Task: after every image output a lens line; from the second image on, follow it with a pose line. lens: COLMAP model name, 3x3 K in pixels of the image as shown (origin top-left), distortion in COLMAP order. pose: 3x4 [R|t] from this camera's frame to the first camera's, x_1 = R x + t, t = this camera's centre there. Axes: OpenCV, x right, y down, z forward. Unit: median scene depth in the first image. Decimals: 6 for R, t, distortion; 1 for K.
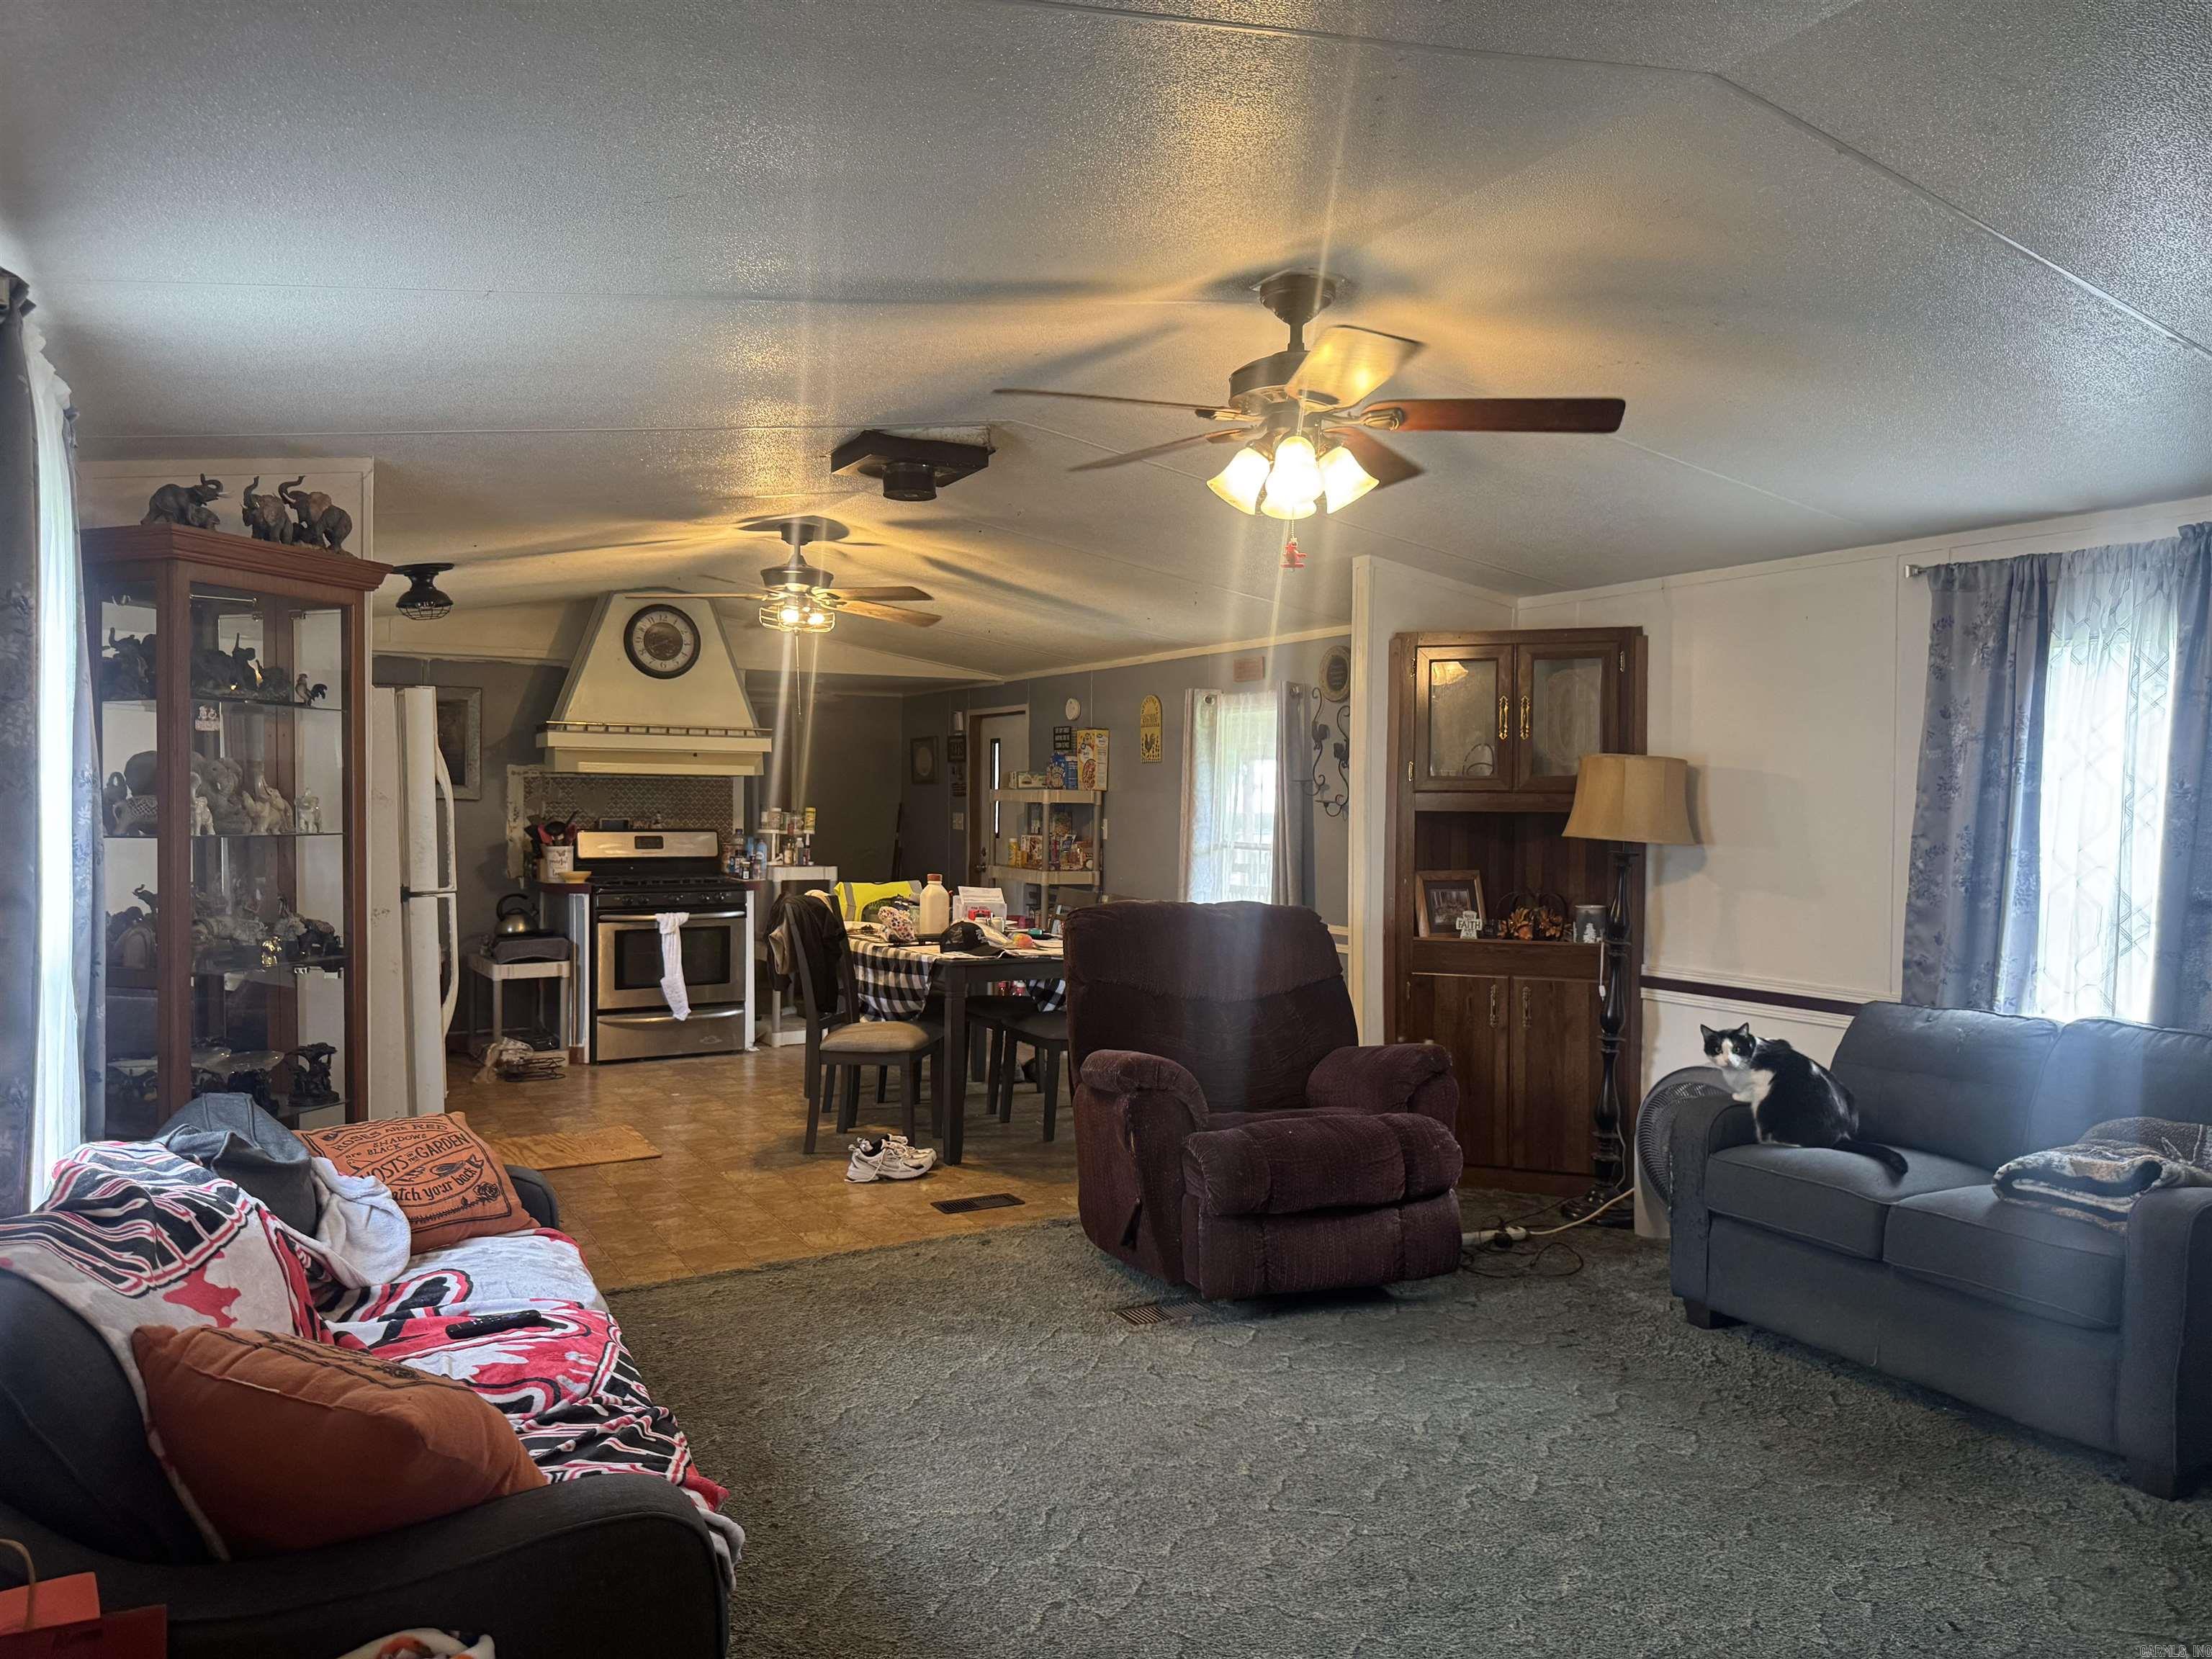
lens RADIAL K [[1547.4, 0, 1124.8], [0, 1547.4, 842.9], [0, 0, 1]] dist [0.040980, -0.008749]
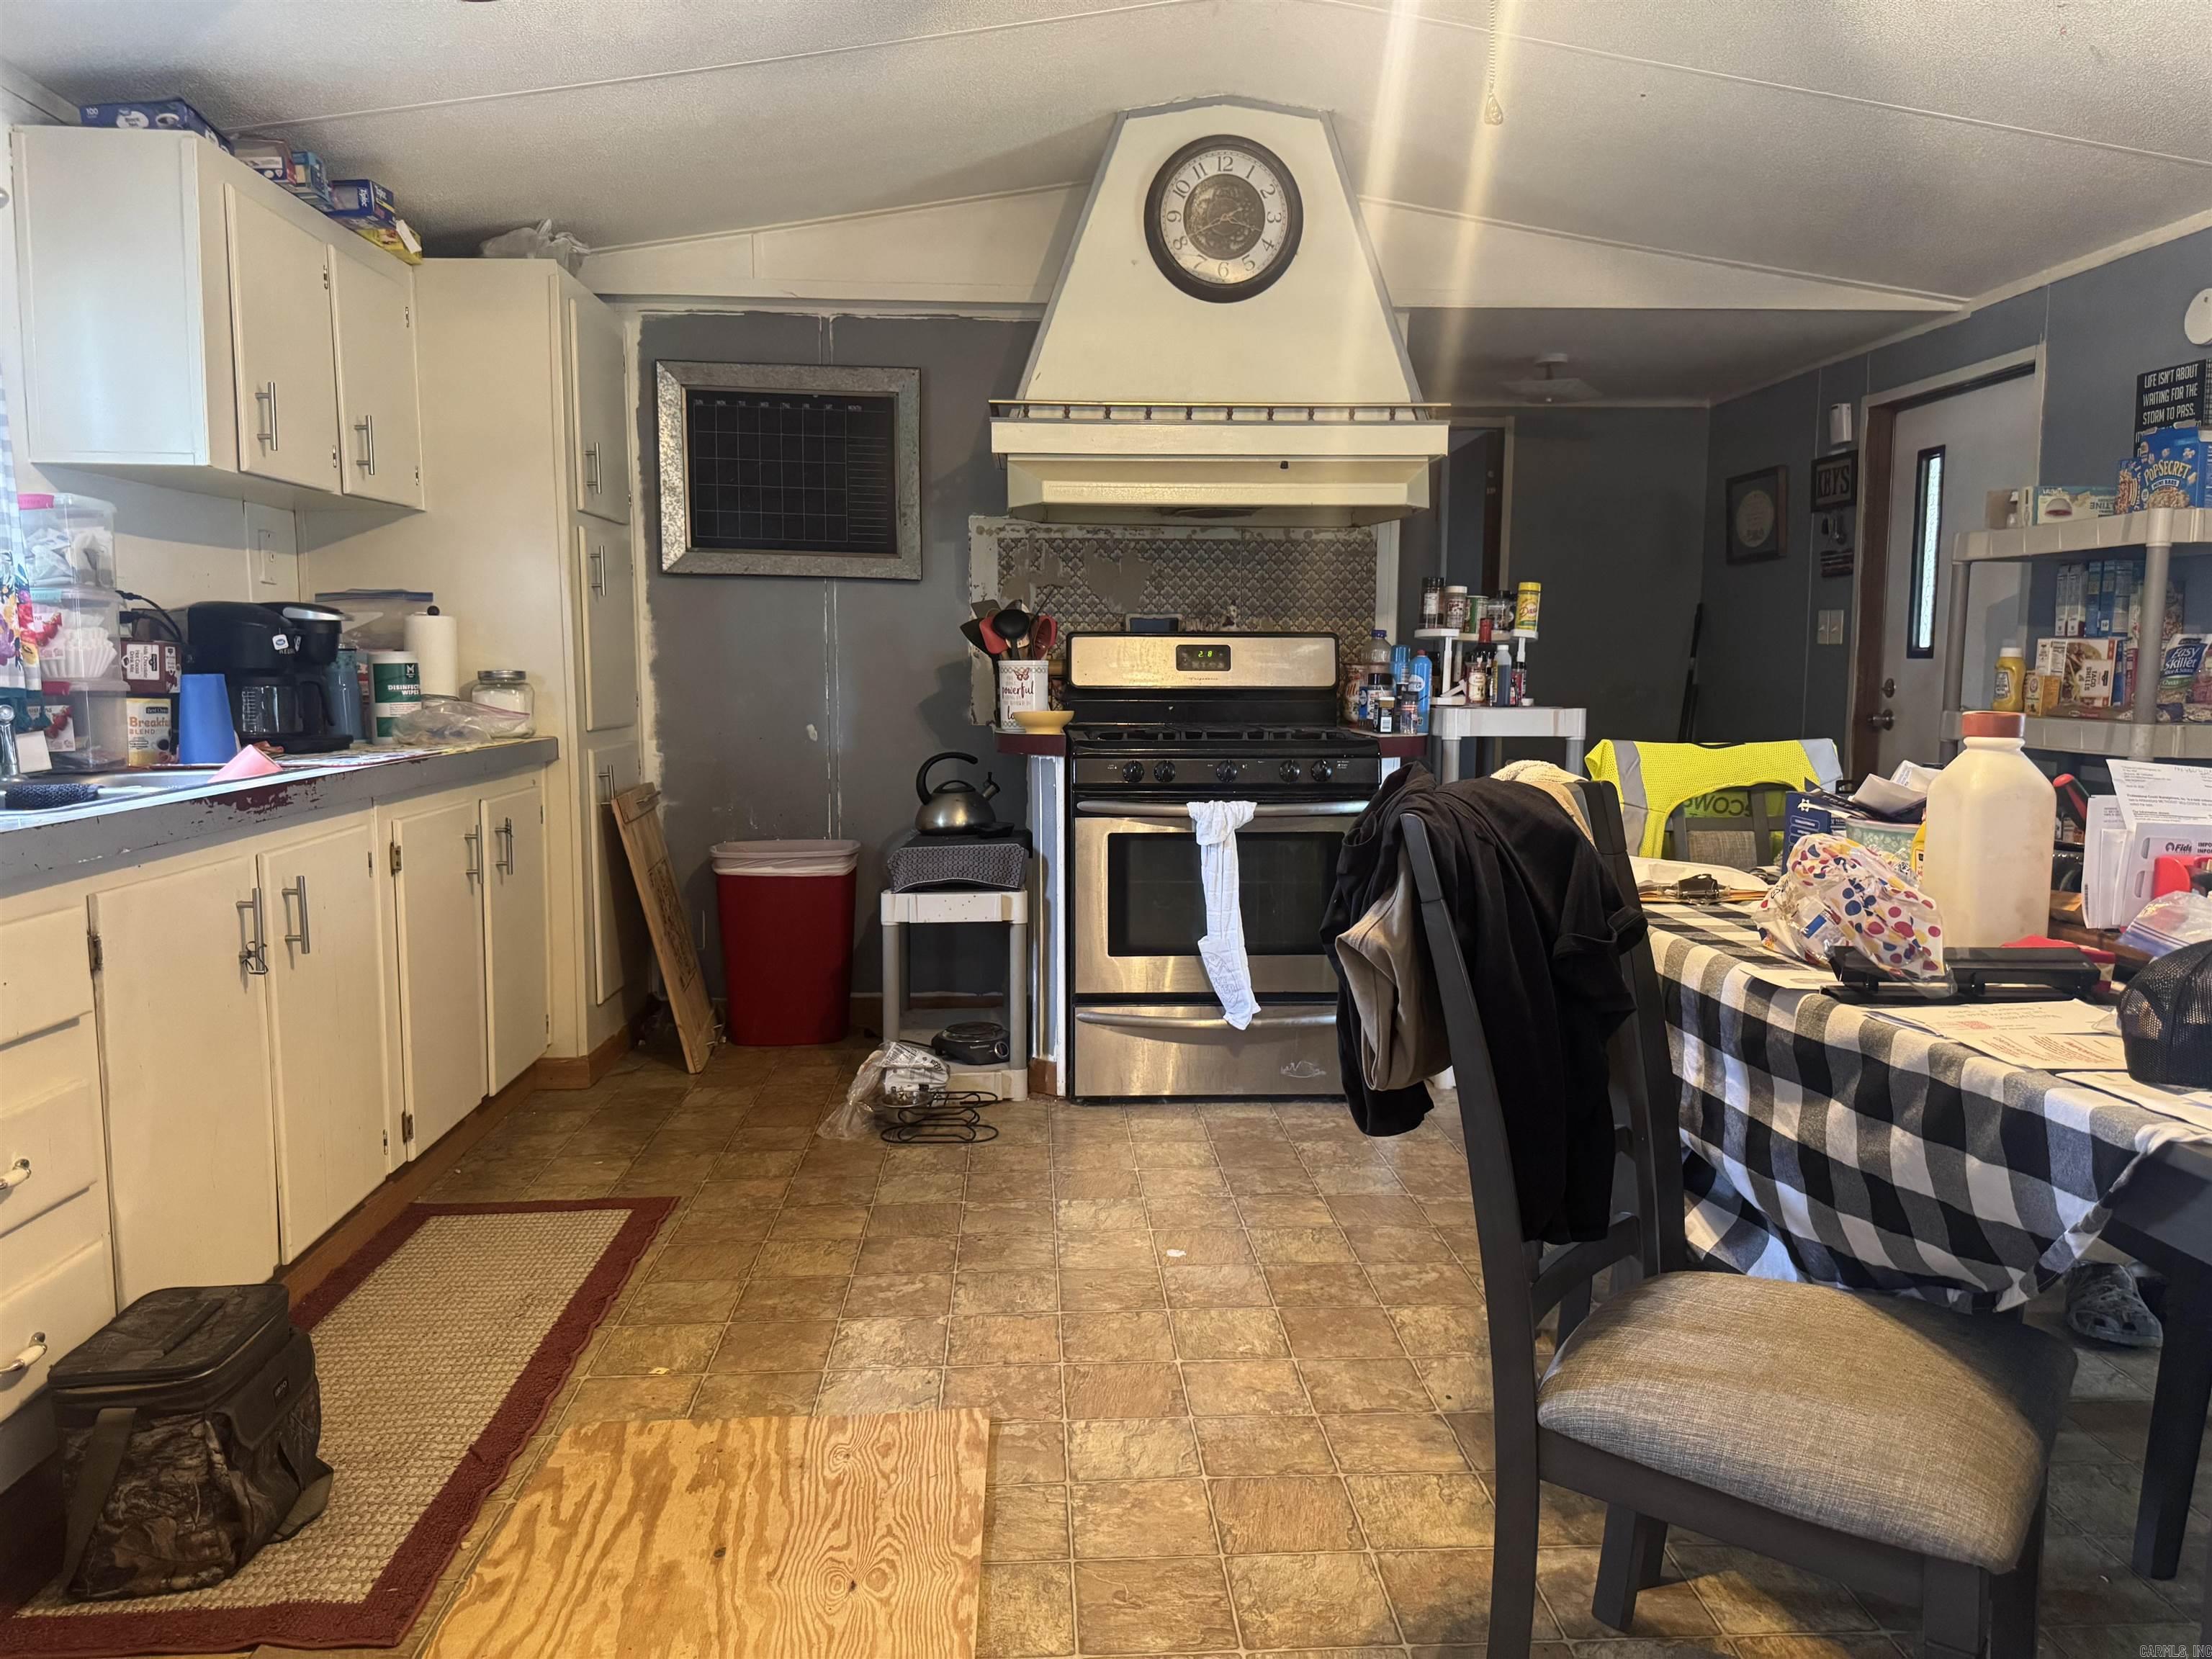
lens RADIAL K [[1547.4, 0, 1124.4], [0, 1547.4, 841.6], [0, 0, 1]] dist [0.040980, -0.008749]
pose [[0.898003, 0.046703, -0.437503, -0.112384], [-0.009735, 0.996216, 0.086363, 0.017051], [0.439881, -0.073296, 0.895060, 0.562801]]
